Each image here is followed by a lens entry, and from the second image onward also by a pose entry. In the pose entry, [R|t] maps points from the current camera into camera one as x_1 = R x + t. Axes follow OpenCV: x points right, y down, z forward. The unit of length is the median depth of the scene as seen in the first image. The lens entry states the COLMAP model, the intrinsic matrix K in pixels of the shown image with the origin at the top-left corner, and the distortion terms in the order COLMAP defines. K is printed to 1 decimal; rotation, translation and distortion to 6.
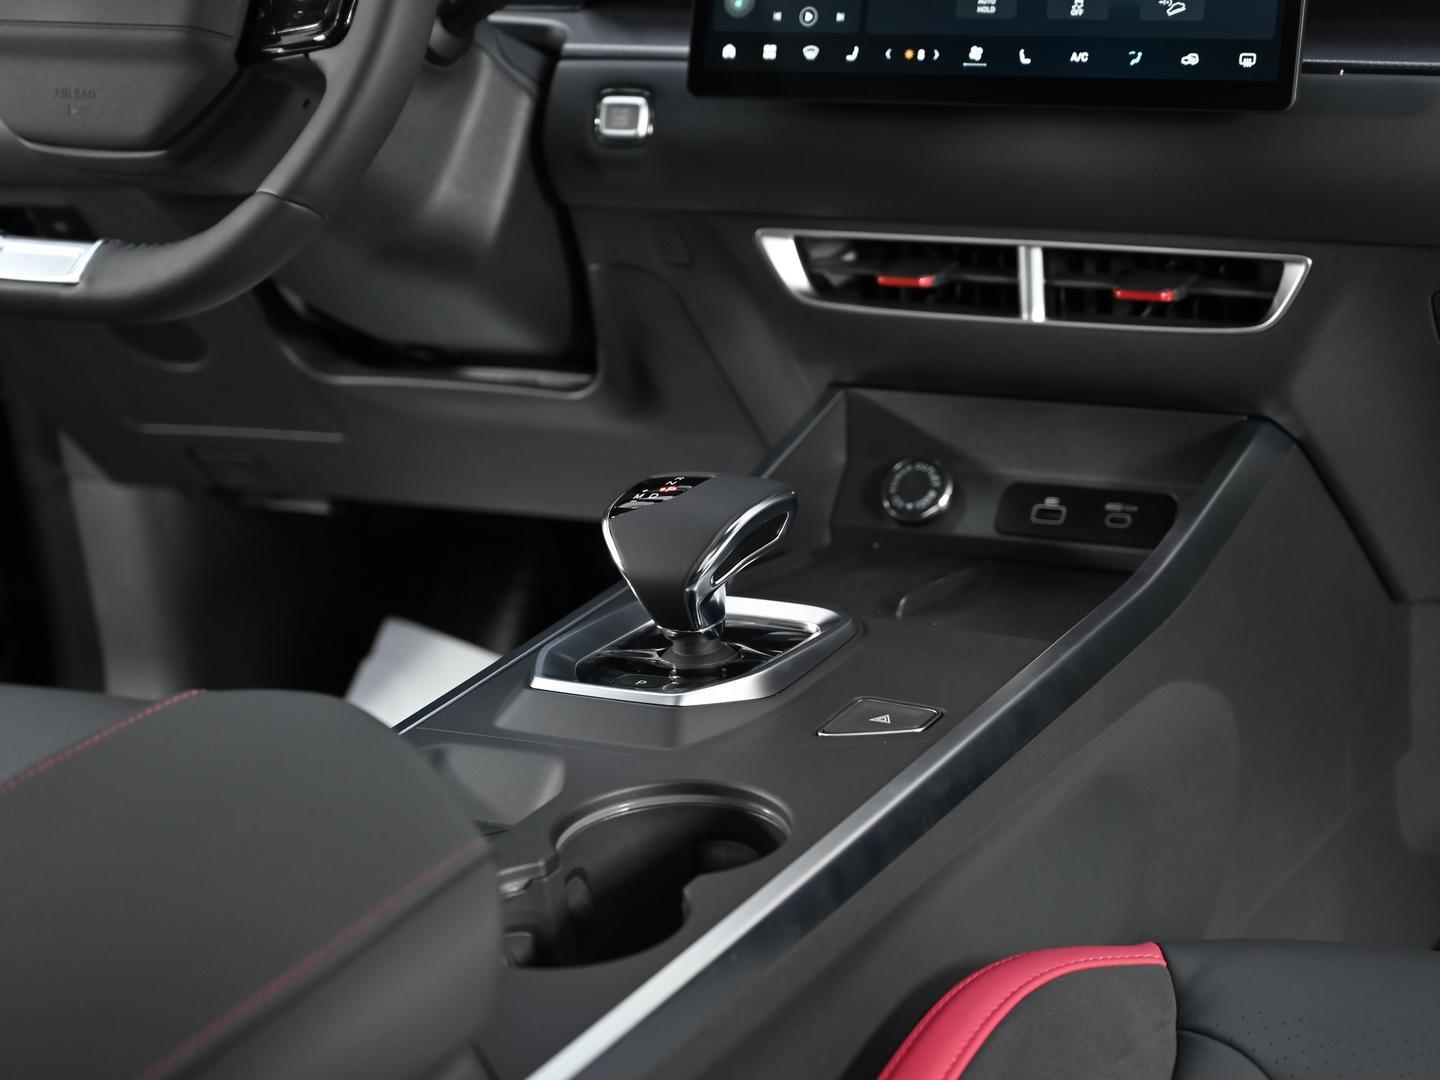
lens RADIAL K [[2965.7, 0, 720.0], [0, 2965.7, 540.0], [0, 0, 1]] dist [-0.008149, 0.135603]
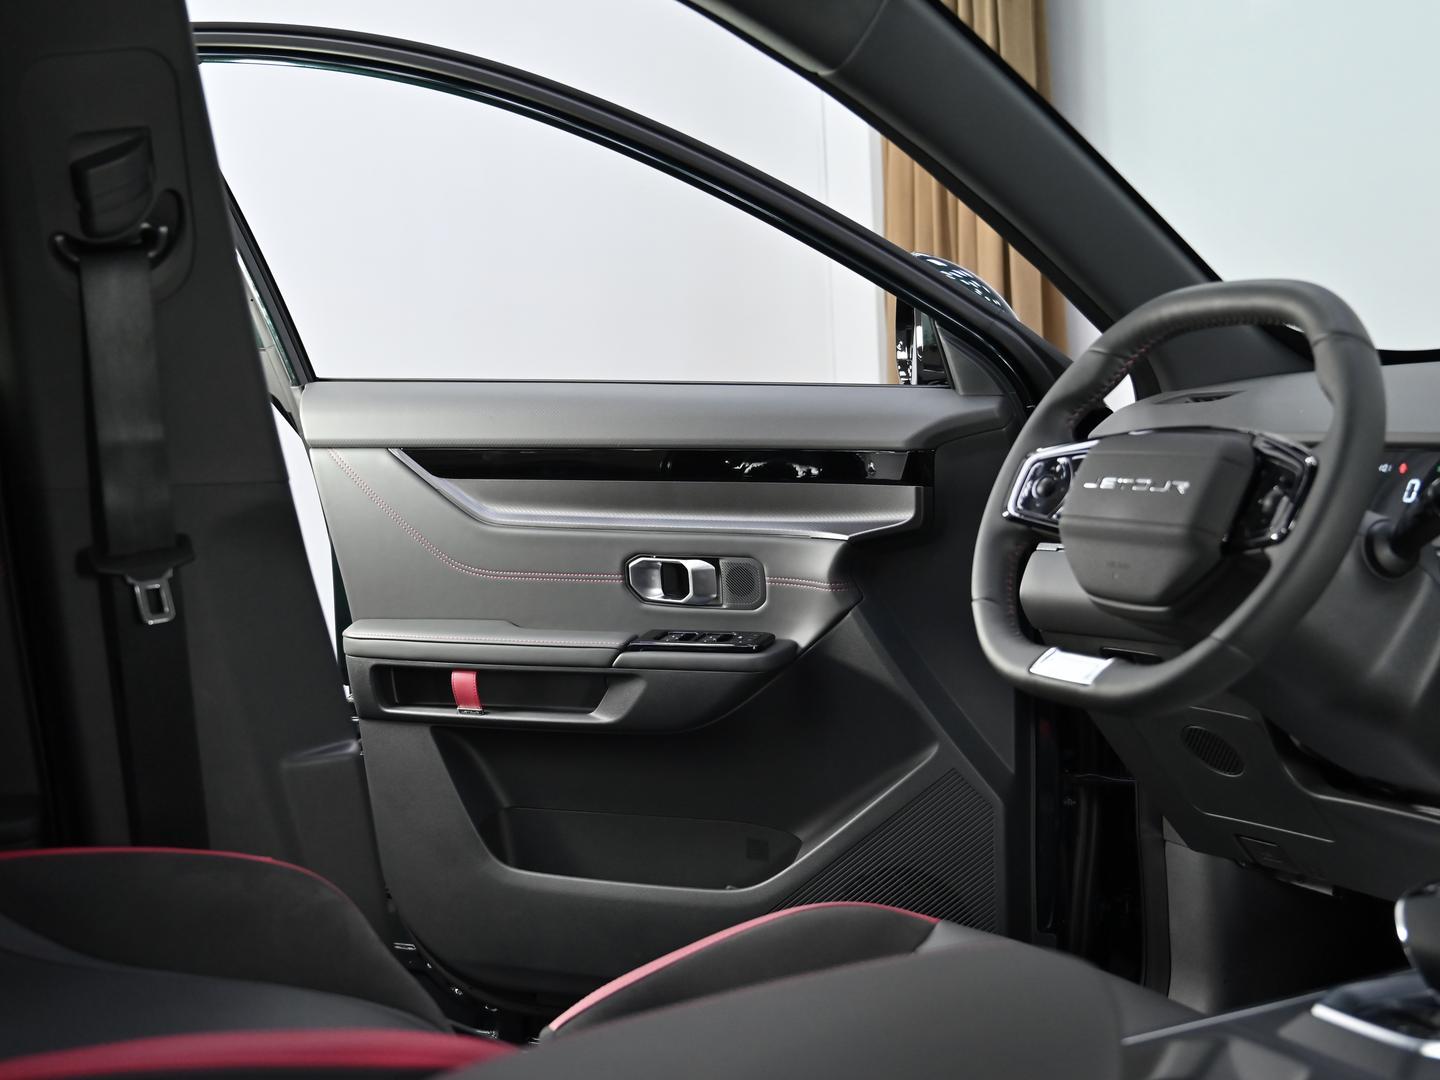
lens RADIAL K [[1696.0, 0, 720.0], [0, 1696.0, 540.0], [0, 0, 1]] dist [-0.007702, -0.023634]
pose [[0.822144, 0.084571, -0.562962, 0.106642], [-0.201575, 0.968081, -0.148949, 0.009100], [0.532396, 0.235937, 0.812950, 0.176379]]
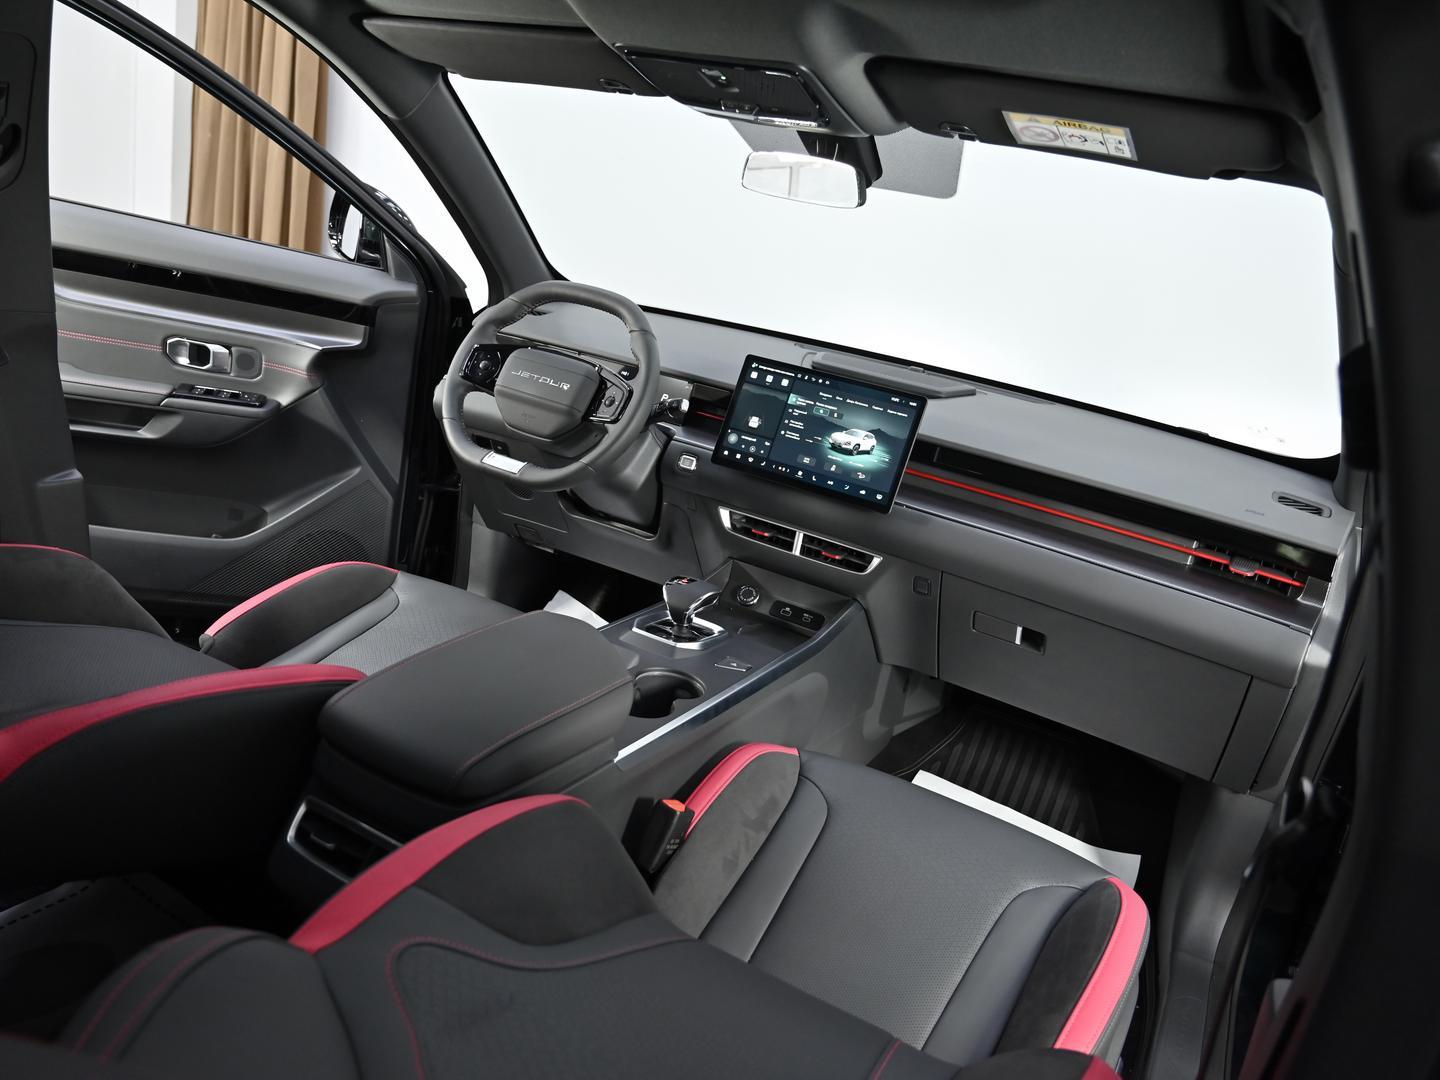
lens RADIAL K [[1025.3, 0, 720.0], [0, 1025.3, 540.0], [0, 0, 1]] dist [0.000873, 0.000644]
pose [[0.967364, 0.240805, 0.078867, -0.071724], [-0.237057, 0.969994, -0.054000, -0.008219], [-0.089504, 0.033542, 0.995422, -0.130859]]
